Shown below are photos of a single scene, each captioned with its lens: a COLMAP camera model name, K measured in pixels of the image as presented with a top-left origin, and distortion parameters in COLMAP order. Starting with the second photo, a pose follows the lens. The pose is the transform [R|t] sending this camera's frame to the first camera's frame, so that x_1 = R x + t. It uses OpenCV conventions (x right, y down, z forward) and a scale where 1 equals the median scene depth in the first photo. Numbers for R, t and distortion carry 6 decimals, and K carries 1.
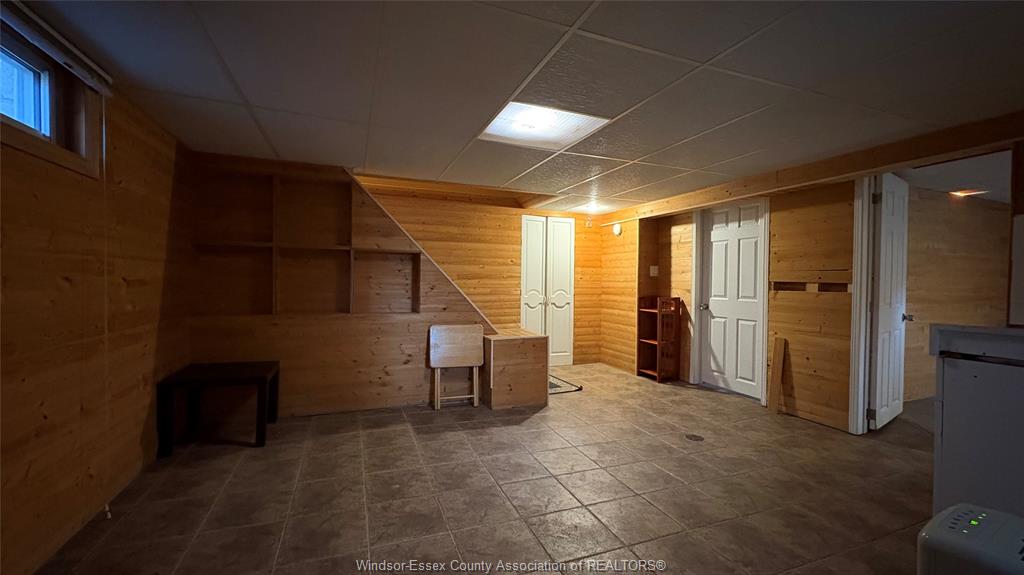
lens RADIAL K [[408.8, 0, 511.9], [0, 408.8, 286.7], [0, 0, 1]] dist [0.002568, 0.000573]
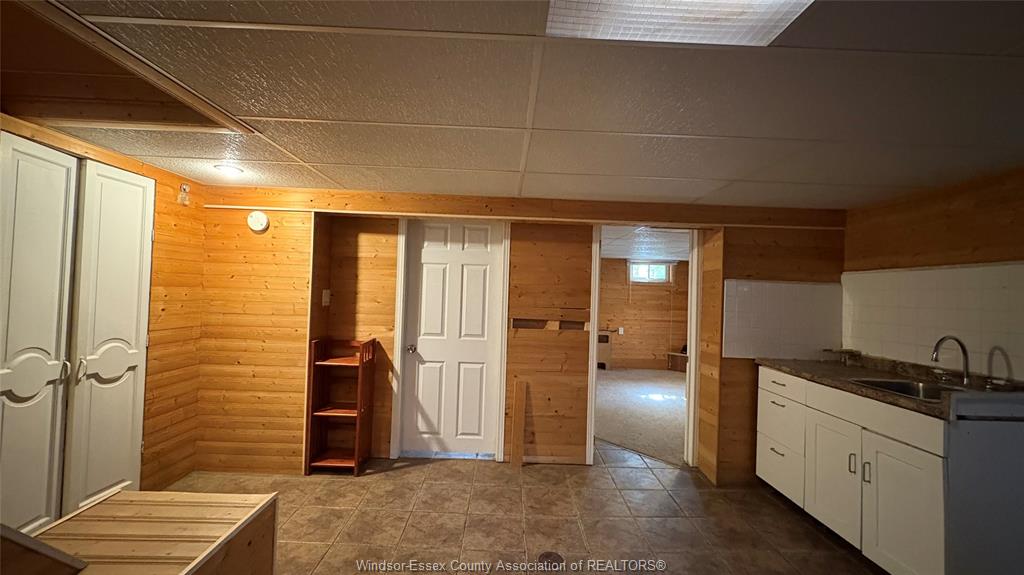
lens RADIAL K [[408.8, 0, 511.0], [0, 408.8, 285.2], [0, 0, 1]] dist [0.002568, 0.000573]
pose [[0.358731, 0.020142, 0.933224, -0.162812], [-0.013550, 0.999774, -0.016370, -0.058453], [-0.933343, -0.006773, 0.358923, 0.571638]]
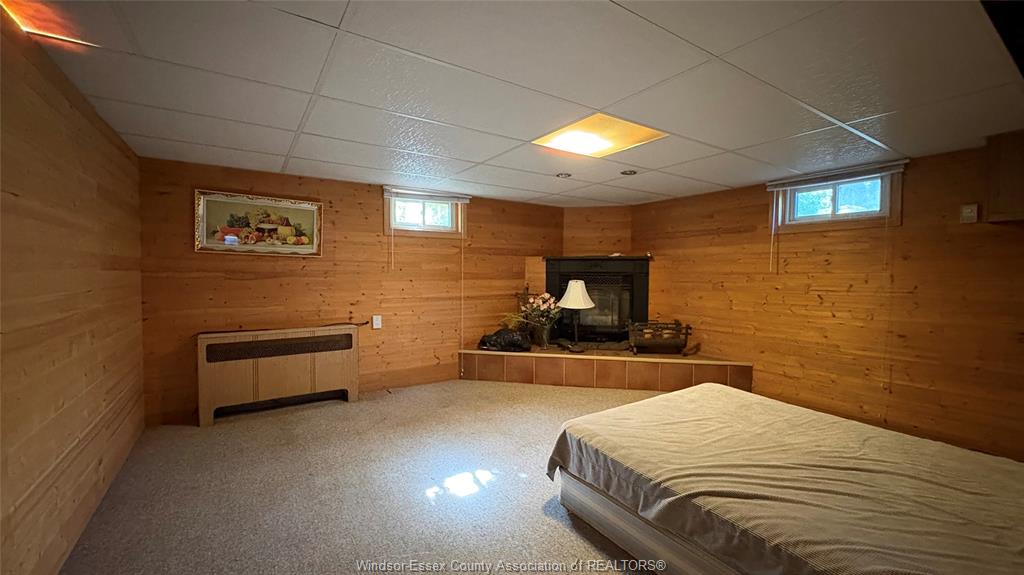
lens RADIAL K [[408.8, 0, 513.8], [0, 408.8, 290.4], [0, 0, 1]] dist [0.002568, 0.000573]
pose [[-0.198594, -0.053812, 0.978603, 0.189718], [0.008351, 0.998362, 0.056593, -0.042139], [-0.980046, 0.019411, -0.197819, 0.599058]]
